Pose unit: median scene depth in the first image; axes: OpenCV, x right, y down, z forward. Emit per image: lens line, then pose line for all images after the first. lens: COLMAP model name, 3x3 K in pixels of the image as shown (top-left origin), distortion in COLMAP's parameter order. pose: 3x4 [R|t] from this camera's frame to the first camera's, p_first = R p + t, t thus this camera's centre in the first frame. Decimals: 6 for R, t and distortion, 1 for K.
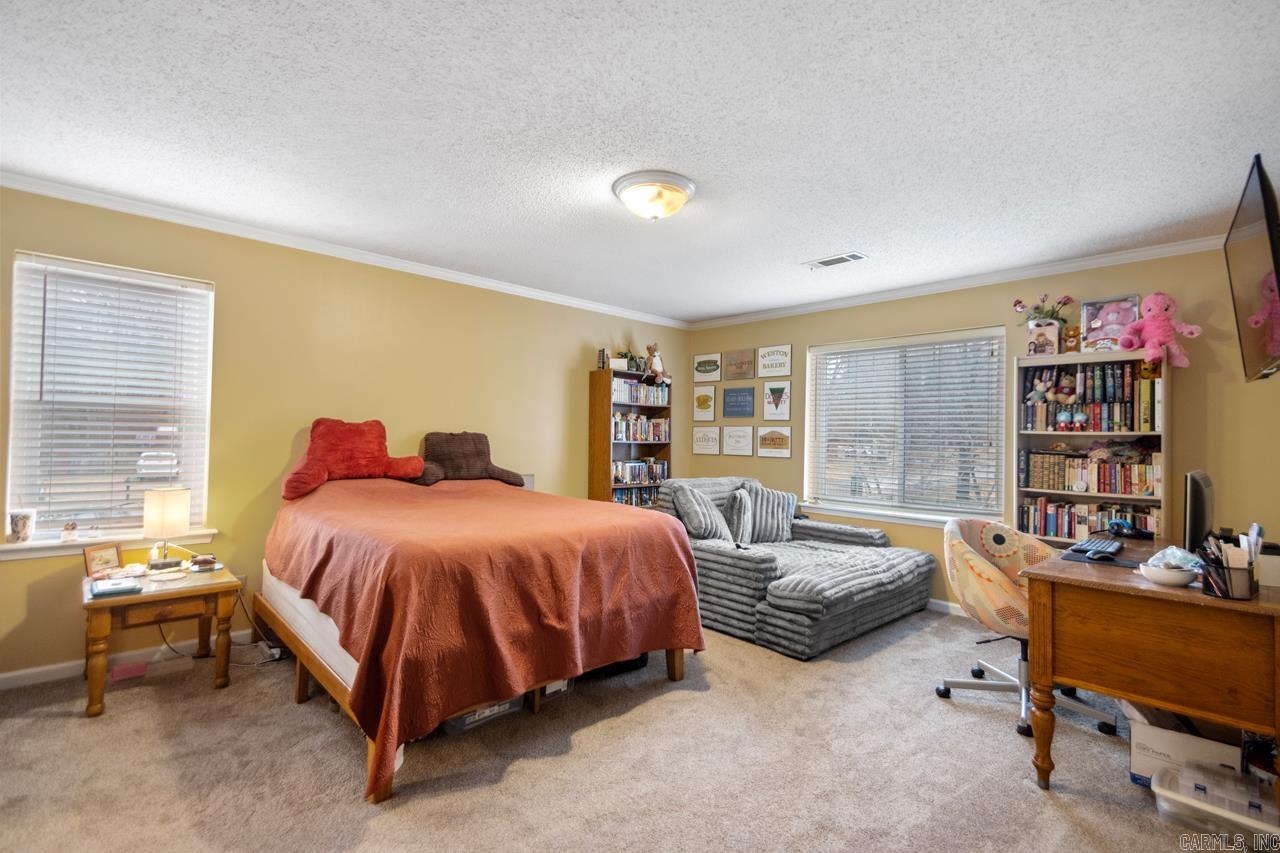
lens RADIAL K [[591.7, 0, 650.3], [0, 591.7, 435.1], [0, 0, 1]] dist [0.045940, -0.019584]
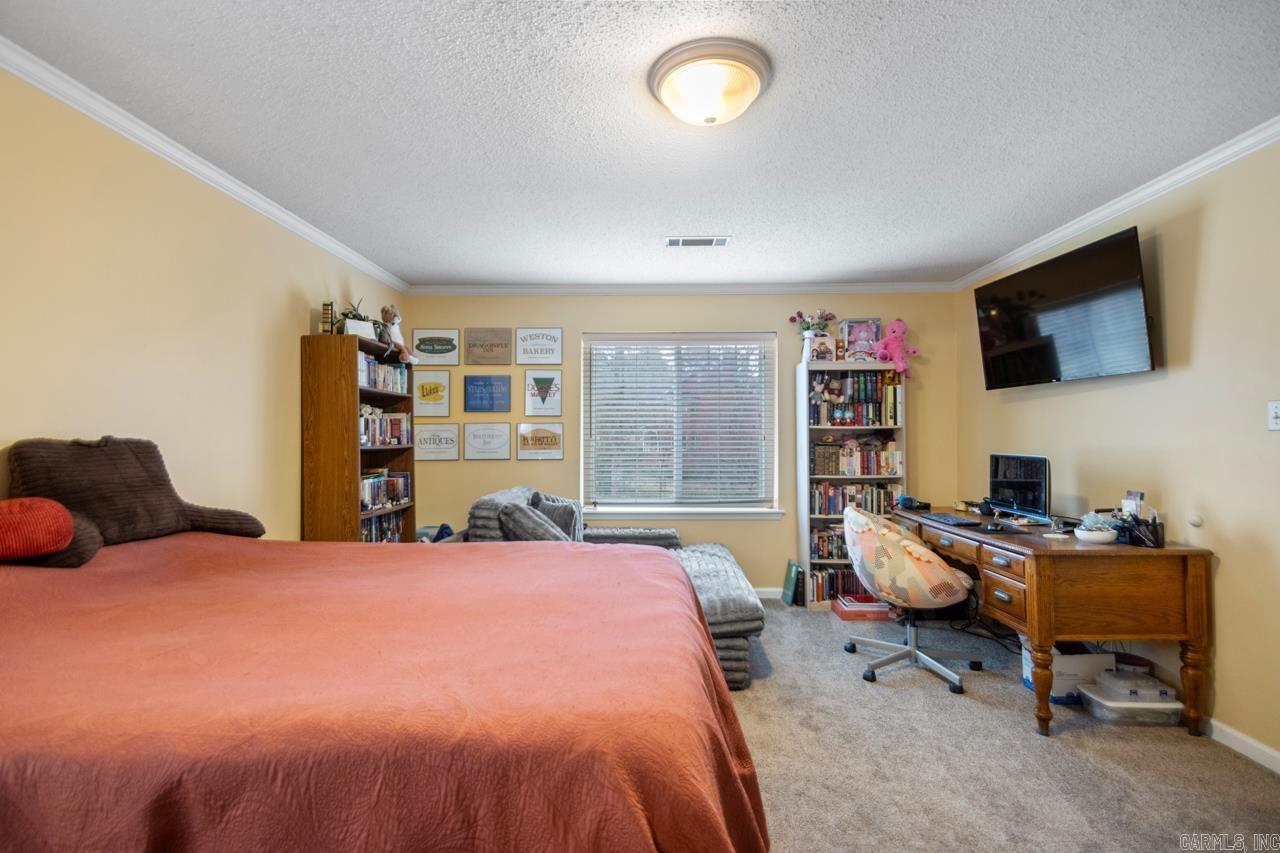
lens RADIAL K [[591.7, 0, 650.3], [0, 591.7, 435.1], [0, 0, 1]] dist [0.045940, -0.019584]
pose [[0.709102, -0.019473, 0.704837, -0.404816], [0.015035, 0.999809, 0.012497, -0.008654], [-0.704946, 0.001736, 0.709259, 0.418738]]
